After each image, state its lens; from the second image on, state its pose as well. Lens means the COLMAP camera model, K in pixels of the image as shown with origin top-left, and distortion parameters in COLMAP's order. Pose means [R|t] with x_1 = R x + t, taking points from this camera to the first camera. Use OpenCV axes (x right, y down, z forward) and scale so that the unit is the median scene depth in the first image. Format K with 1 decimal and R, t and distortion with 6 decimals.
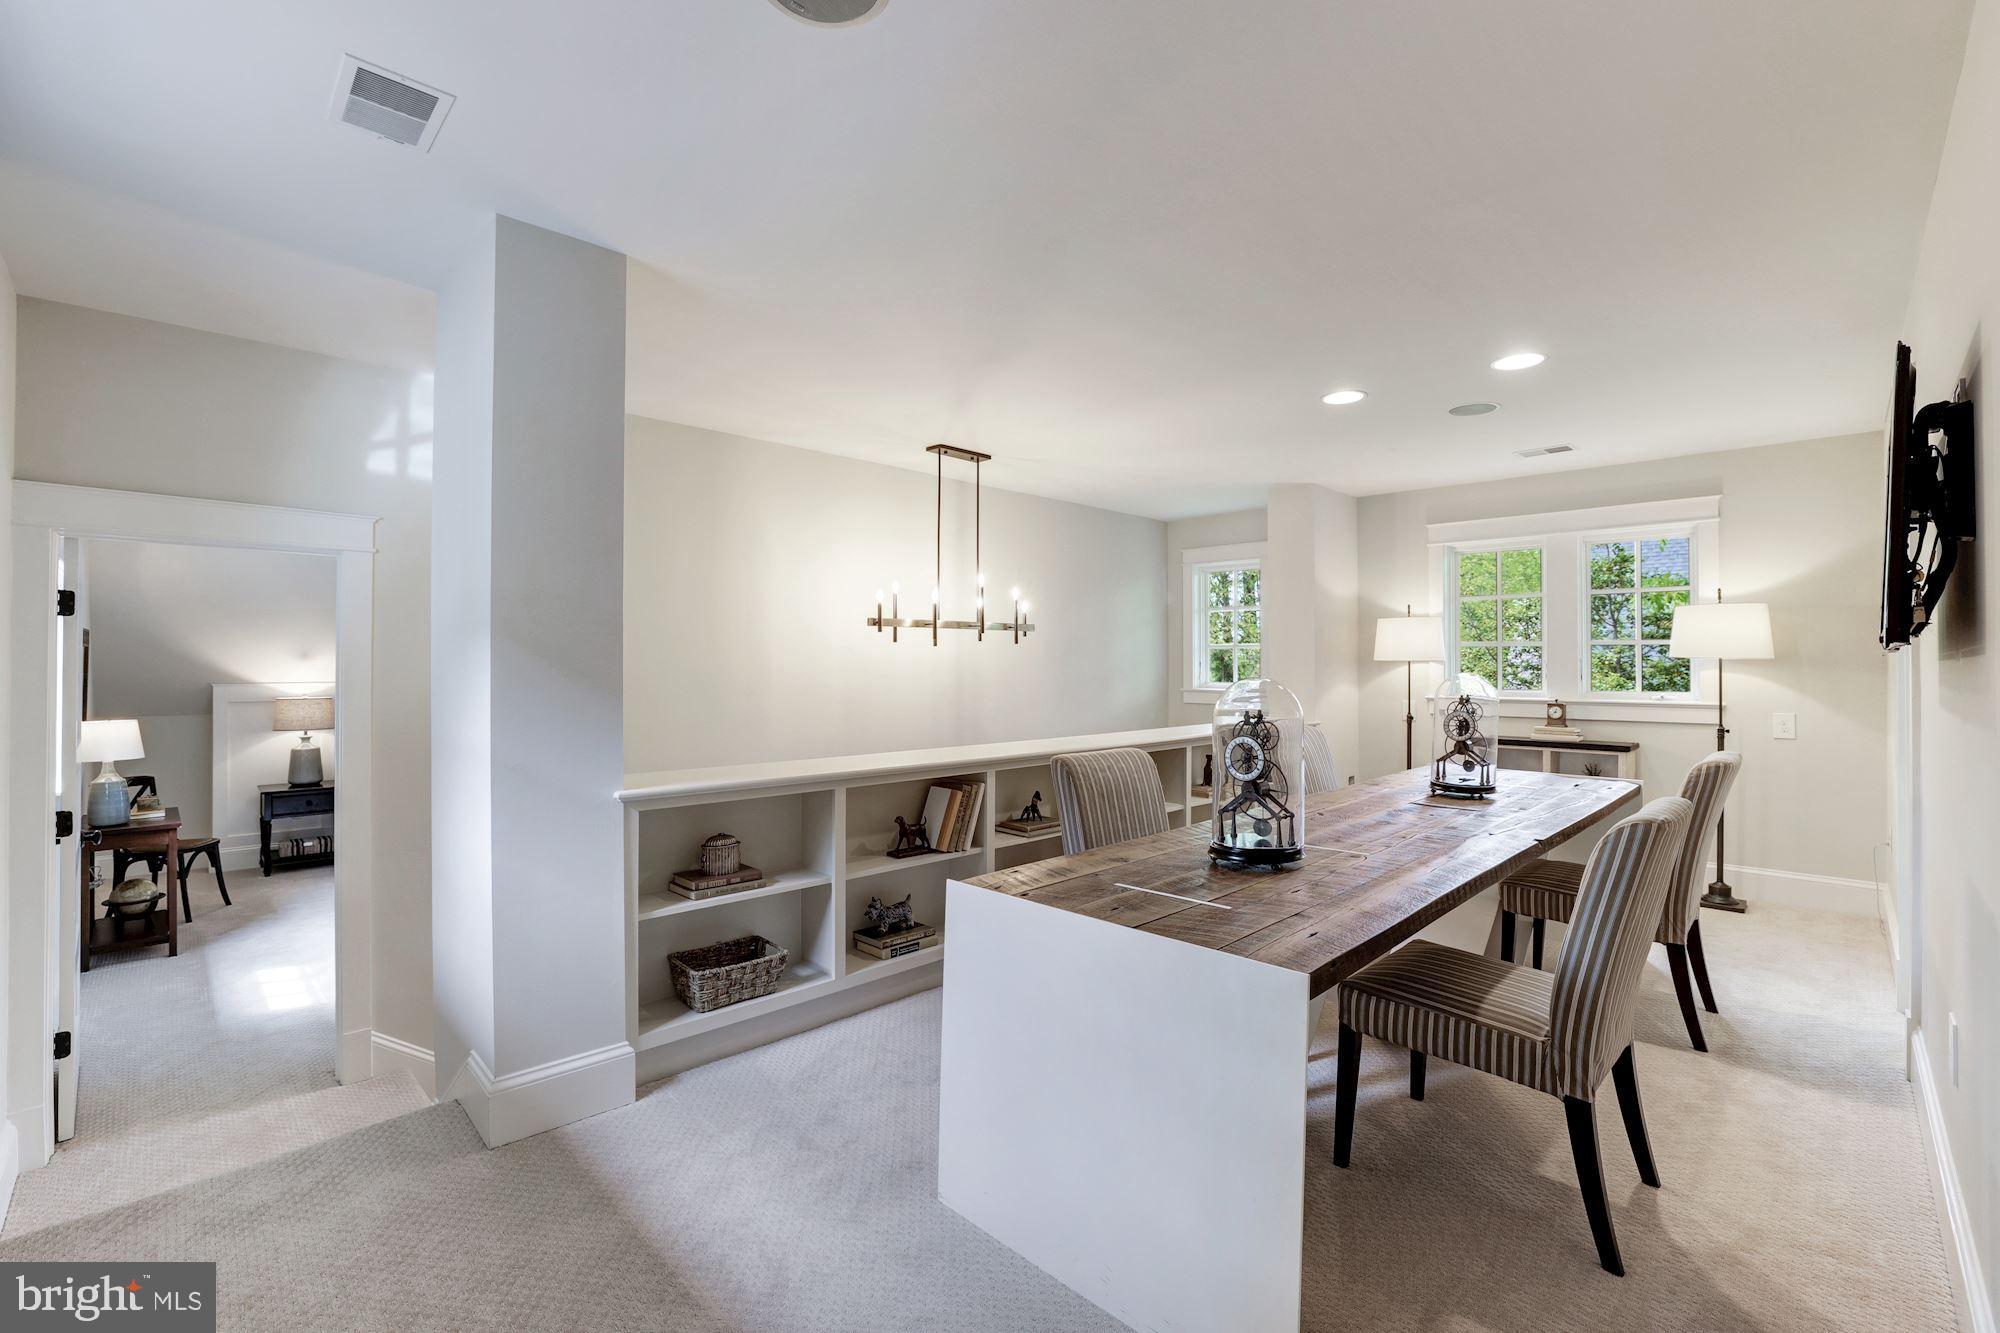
lens RADIAL K [[842.7, 0, 1000.3], [0, 842.7, 663.3], [0, 0, 1]] dist [-0.009620, 0.000297]
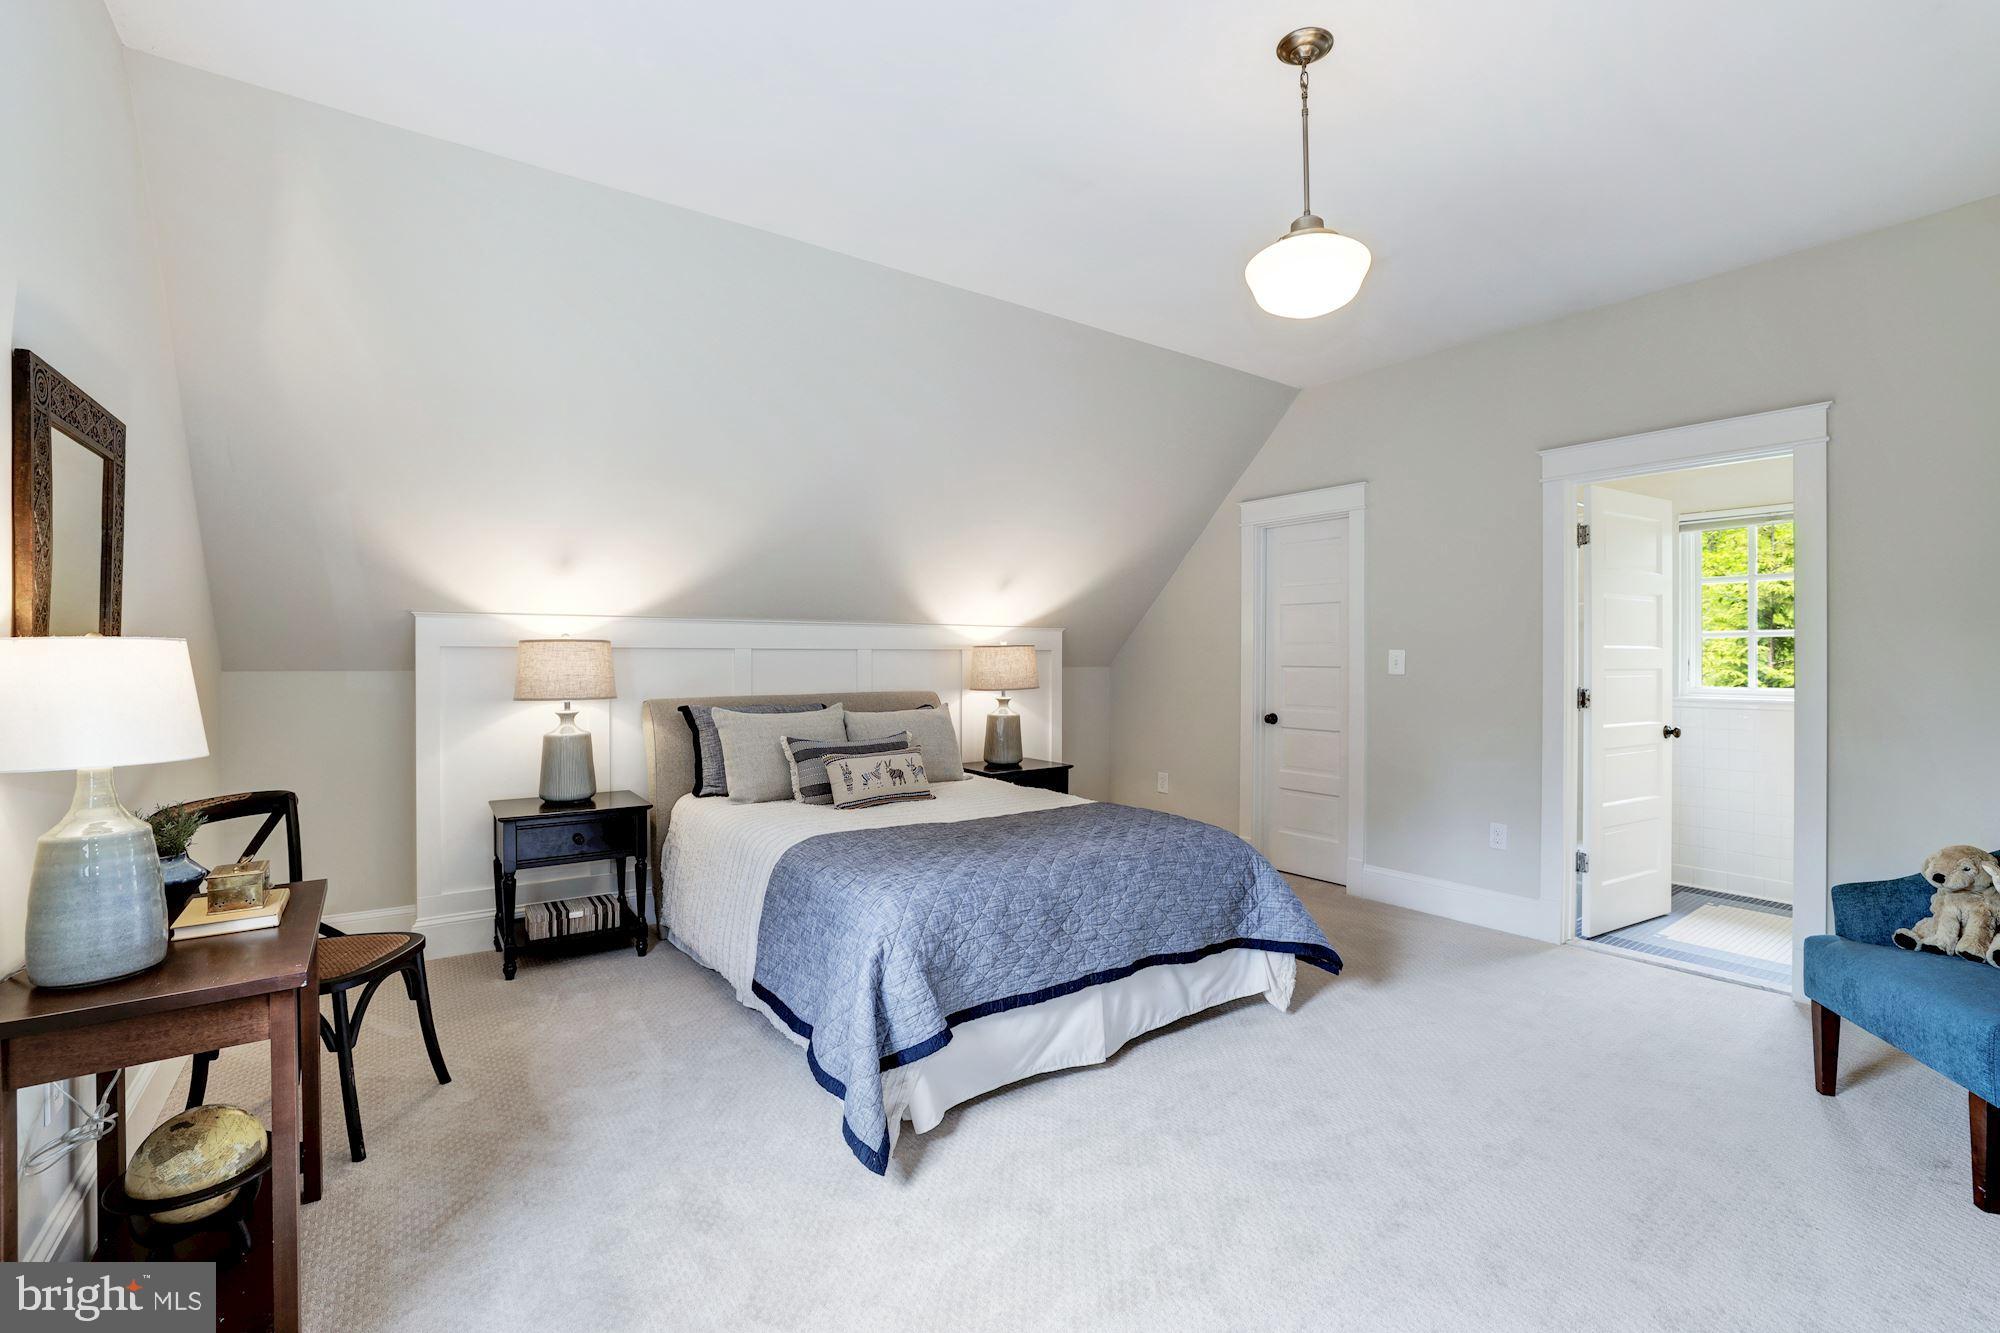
lens RADIAL K [[842.7, 0, 998.2], [0, 842.7, 663.7], [0, 0, 1]] dist [-0.009620, 0.000297]
pose [[0.987159, 0.001023, -0.159739, -0.480036], [0.000180, 0.999972, 0.007514, 0.053194], [0.159743, -0.007446, 0.987131, 0.520295]]
